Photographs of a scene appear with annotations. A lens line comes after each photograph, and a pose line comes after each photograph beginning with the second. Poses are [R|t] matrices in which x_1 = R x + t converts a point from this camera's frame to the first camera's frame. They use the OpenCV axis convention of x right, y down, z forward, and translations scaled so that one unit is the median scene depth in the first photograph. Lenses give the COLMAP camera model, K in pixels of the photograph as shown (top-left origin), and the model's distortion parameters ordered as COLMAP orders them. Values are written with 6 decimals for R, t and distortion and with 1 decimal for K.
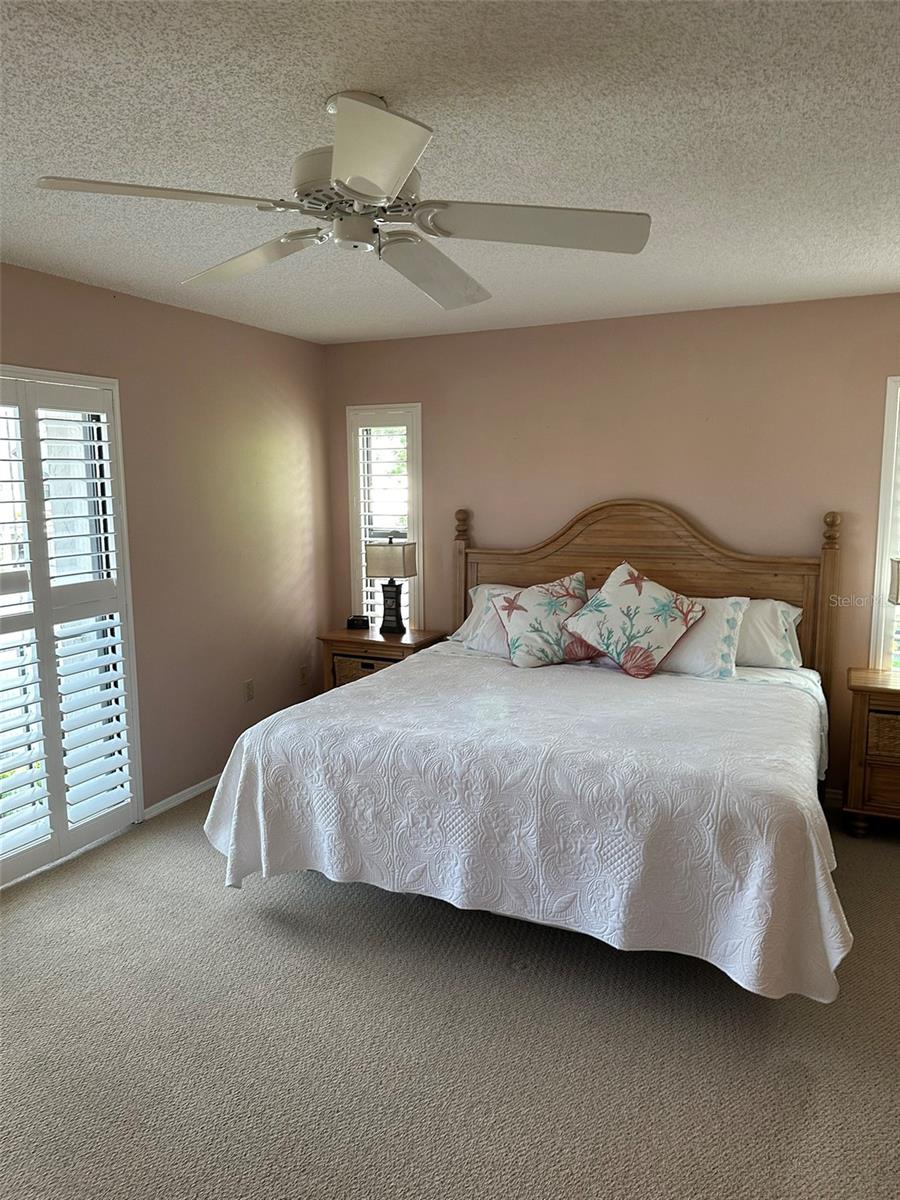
lens RADIAL K [[836.8, 0, 429.1], [0, 836.8, 604.2], [0, 0, 1]] dist [0.114067, -0.168726]
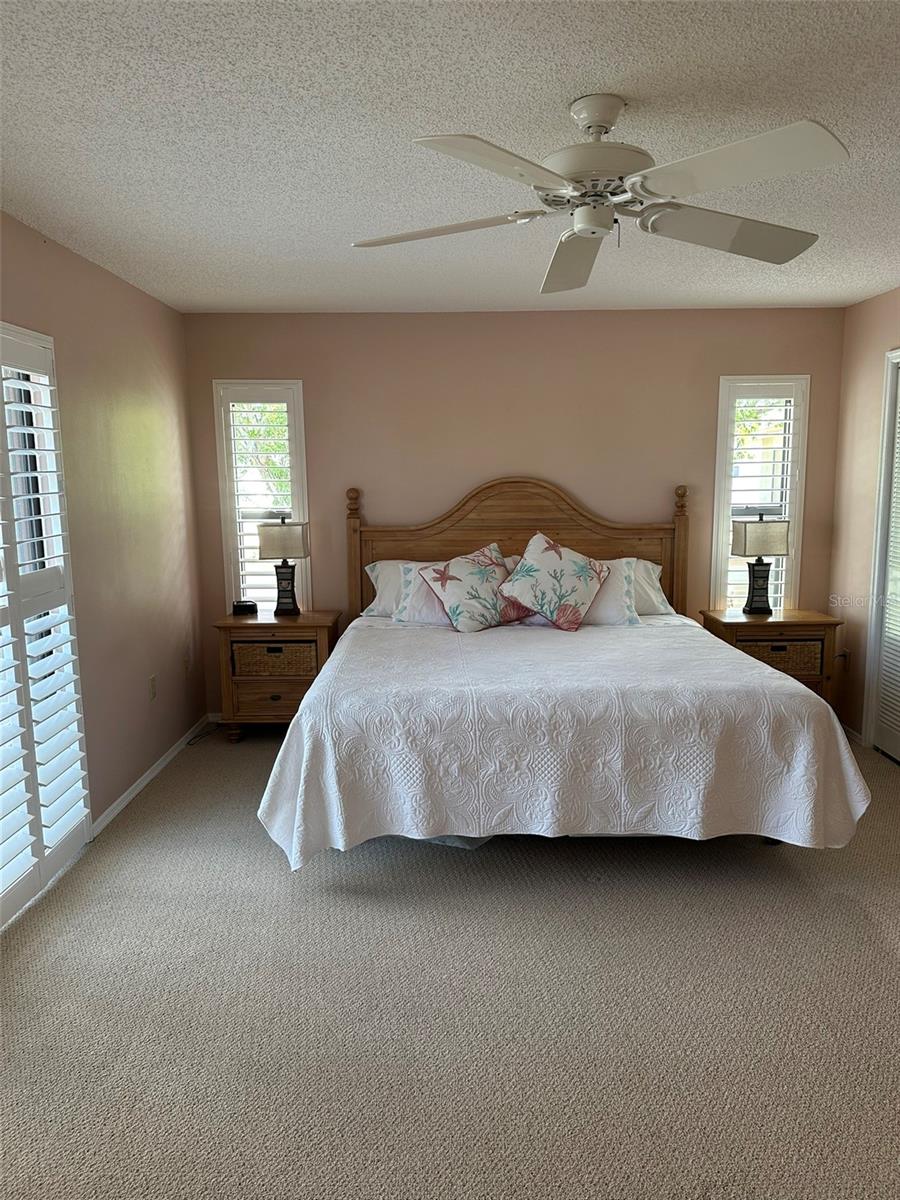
lens RADIAL K [[840.1, 0, 455.4], [0, 840.1, 606.6], [0, 0, 1]] dist [0.124013, -0.174301]
pose [[0.904368, -0.068445, 0.421229, -0.399707], [0.063065, 0.997652, 0.026708, 0.014331], [-0.422068, 0.002411, 0.906561, 0.031316]]
